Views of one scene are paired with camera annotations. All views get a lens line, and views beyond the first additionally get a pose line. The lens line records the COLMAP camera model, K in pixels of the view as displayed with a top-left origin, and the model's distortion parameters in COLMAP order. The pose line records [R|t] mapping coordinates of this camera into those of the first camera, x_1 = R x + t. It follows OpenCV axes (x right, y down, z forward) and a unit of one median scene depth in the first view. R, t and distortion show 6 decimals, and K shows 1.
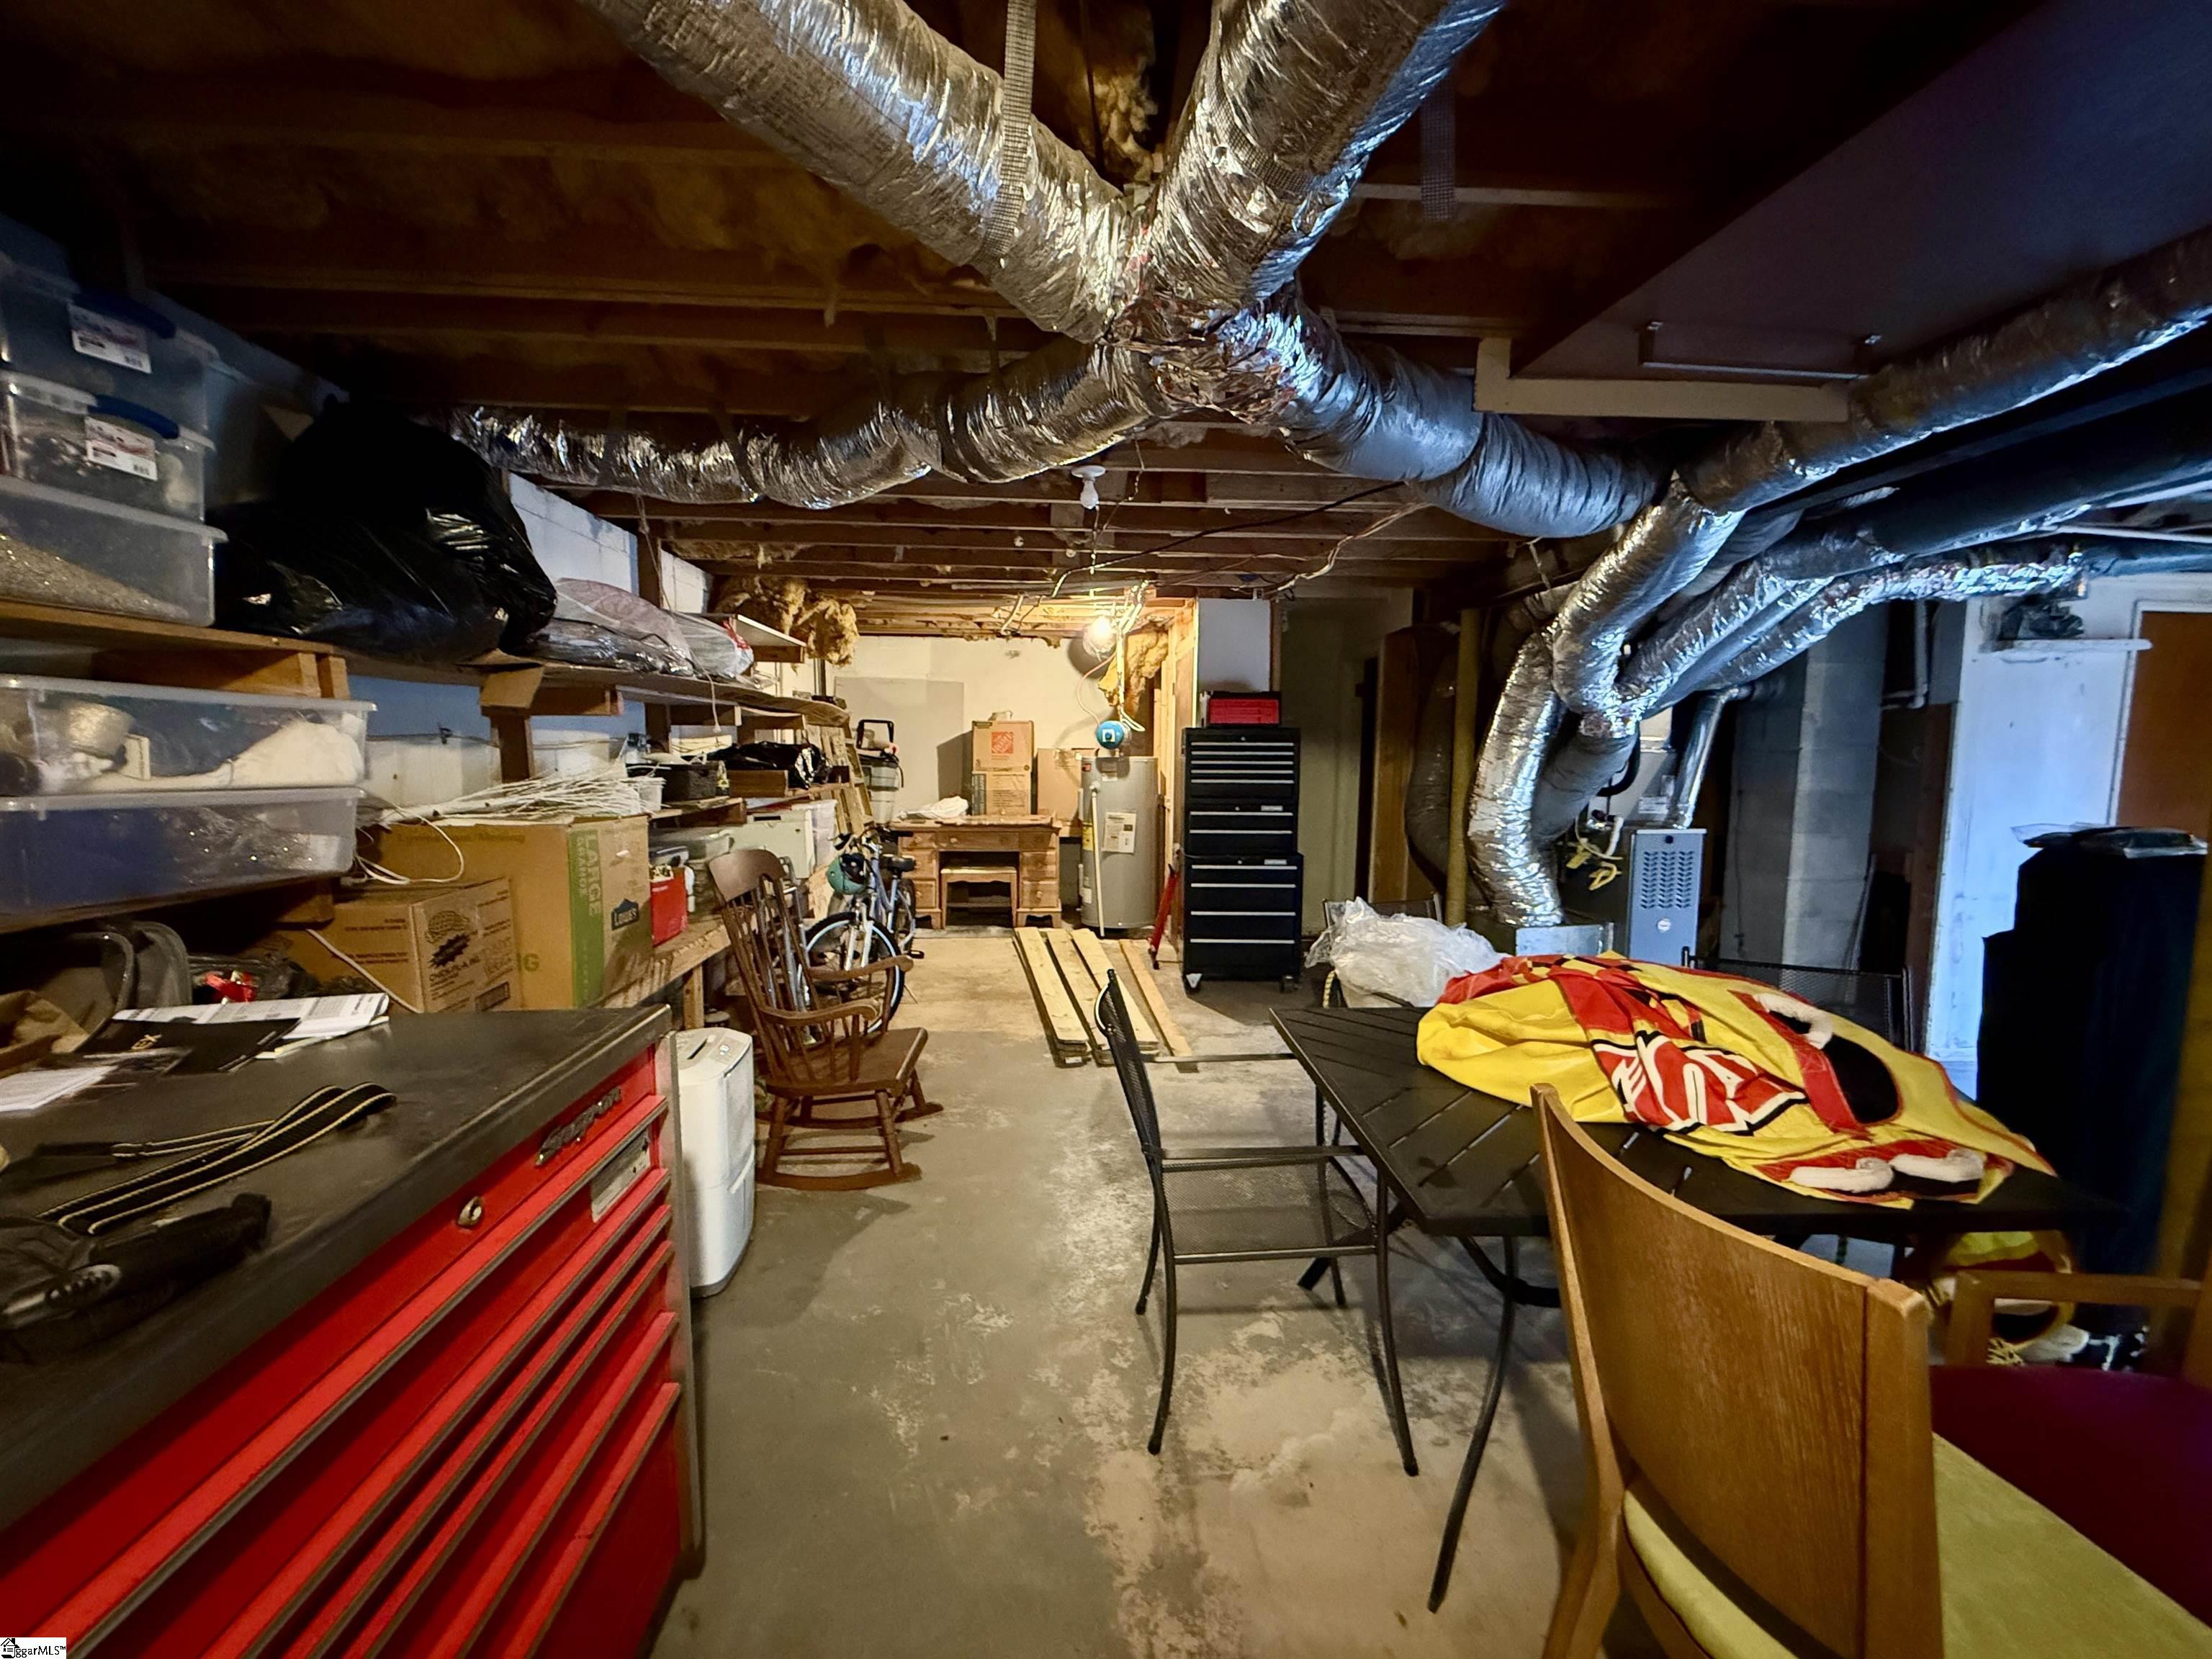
lens RADIAL K [[873.8, 0, 1094.9], [0, 873.8, 830.5], [0, 0, 1]] dist [-0.001681, 0.000175]
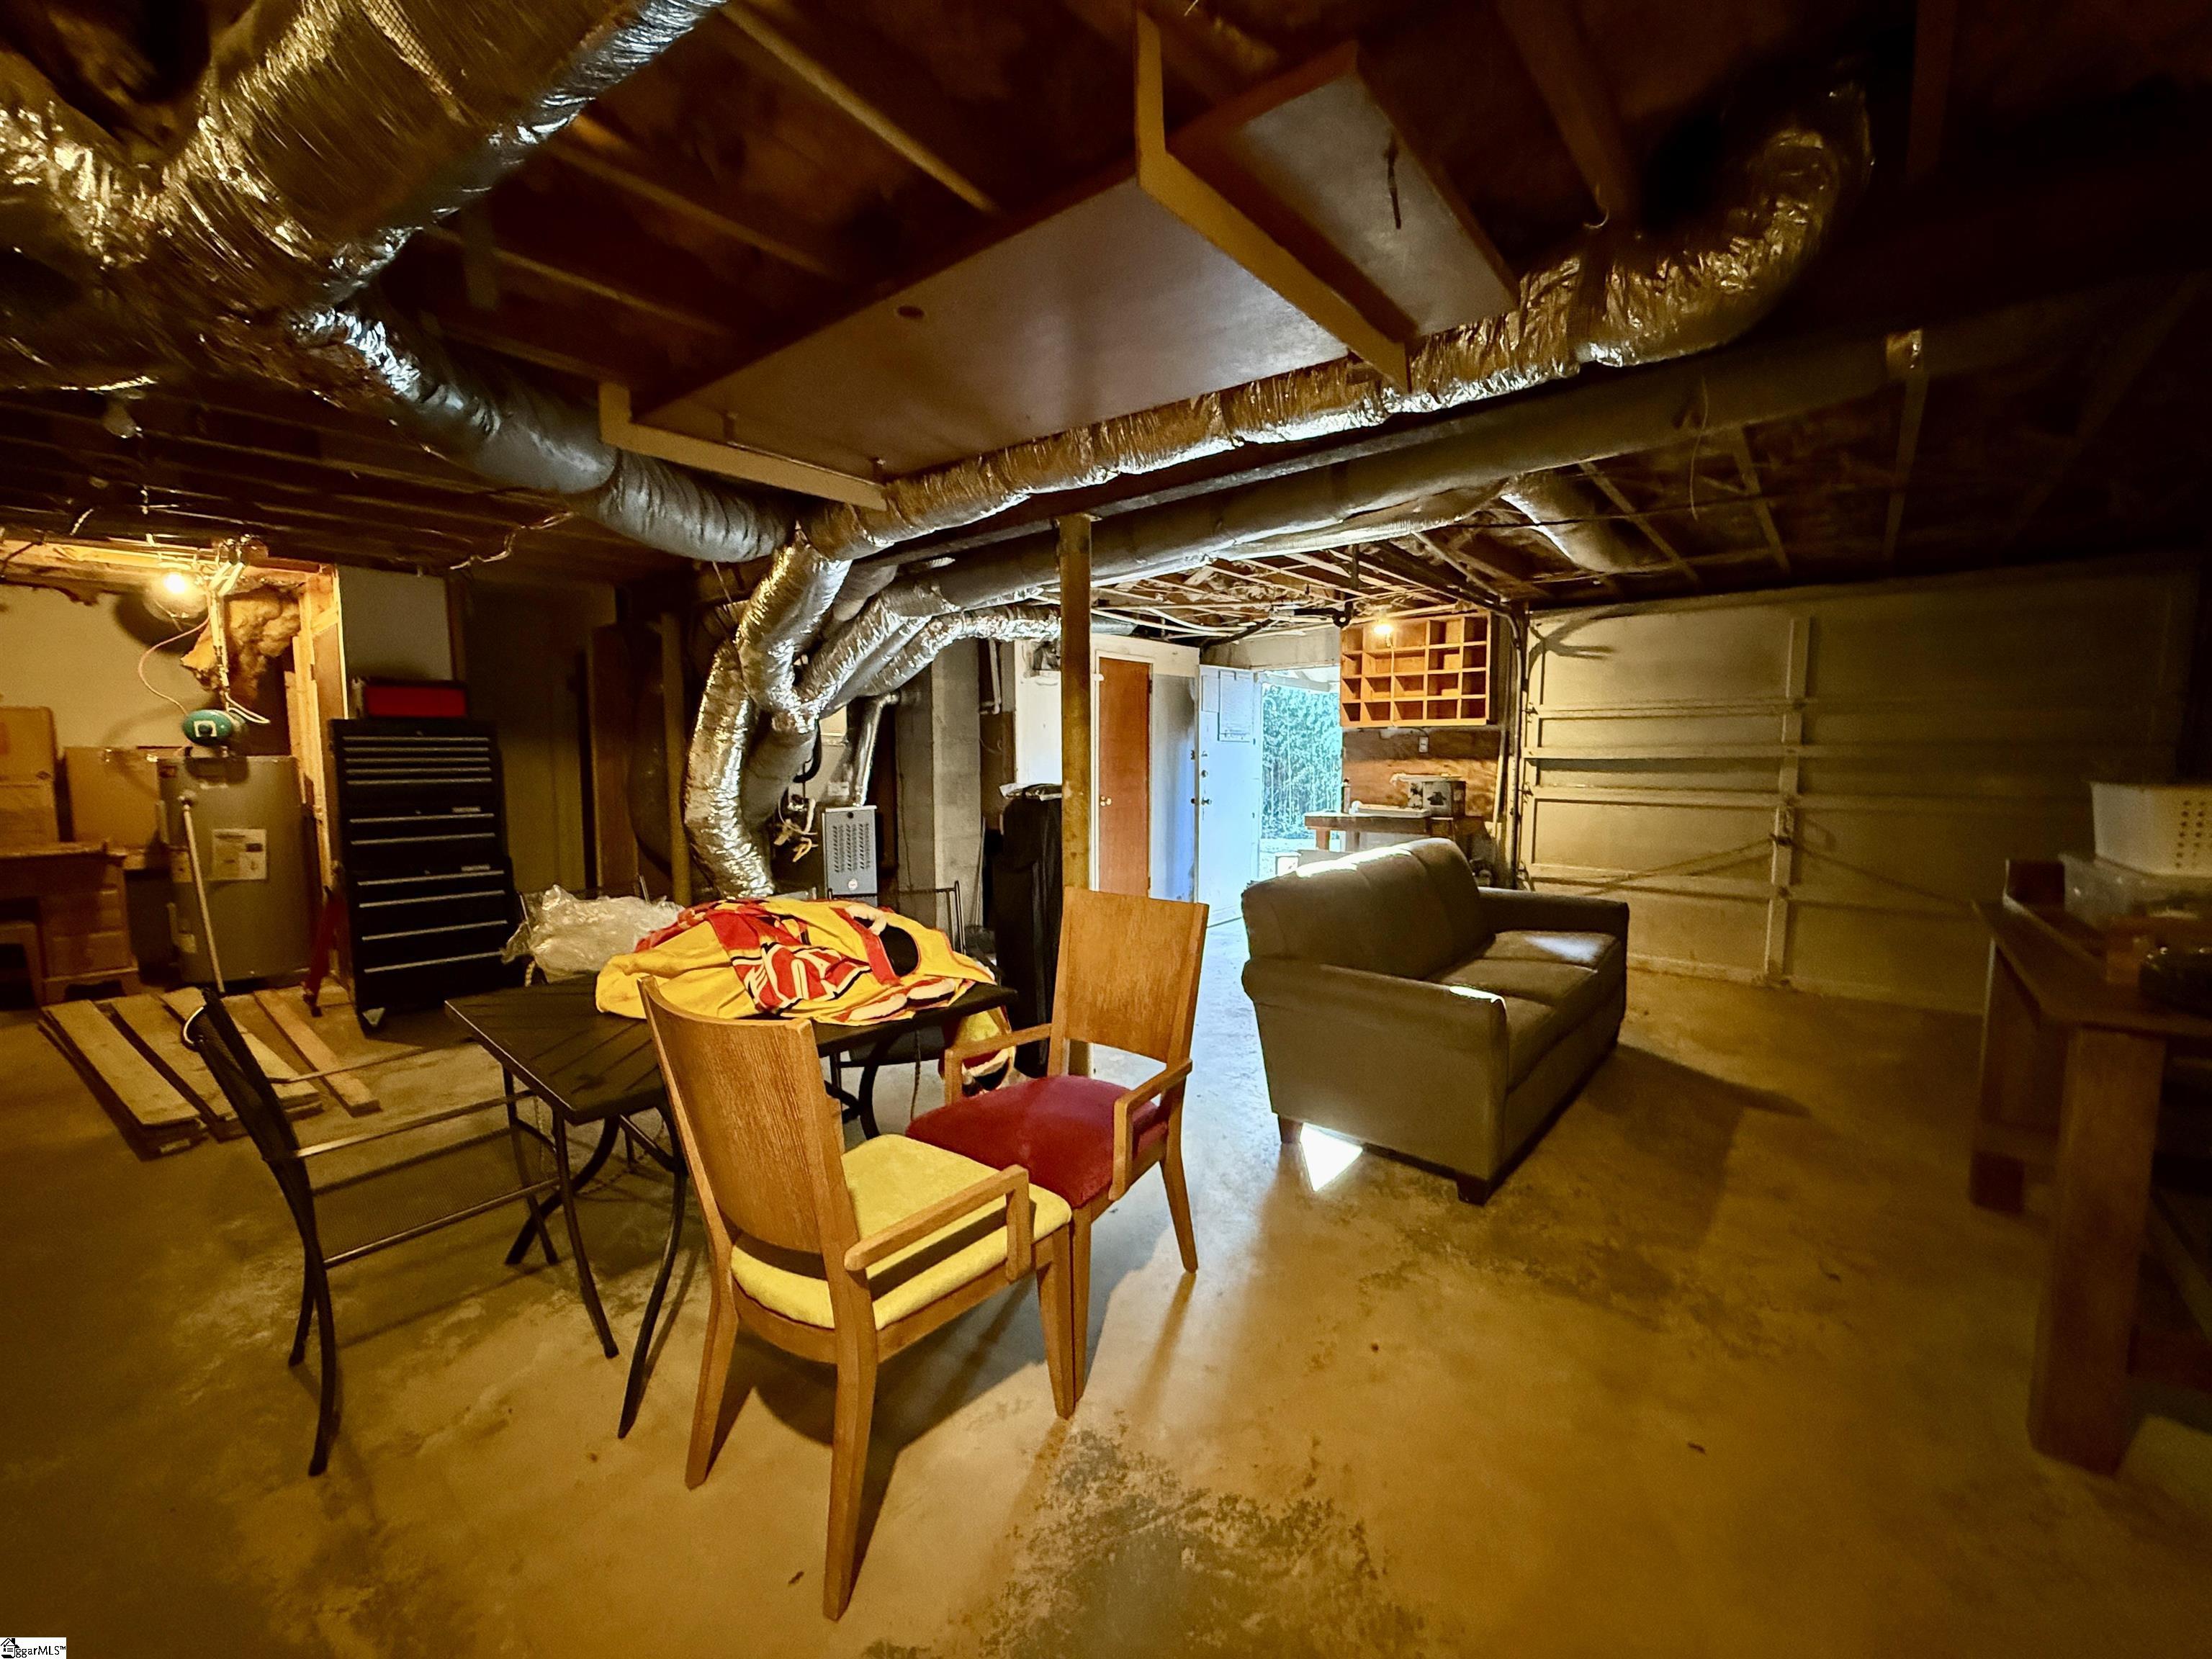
lens RADIAL K [[873.8, 0, 1094.9], [0, 873.8, 830.5], [0, 0, 1]] dist [-0.001681, 0.000175]
pose [[0.698651, -0.072960, 0.711733, 0.016764], [0.073682, 0.996835, 0.029858, 0.023645], [-0.711658, 0.031582, 0.701816, -0.138649]]
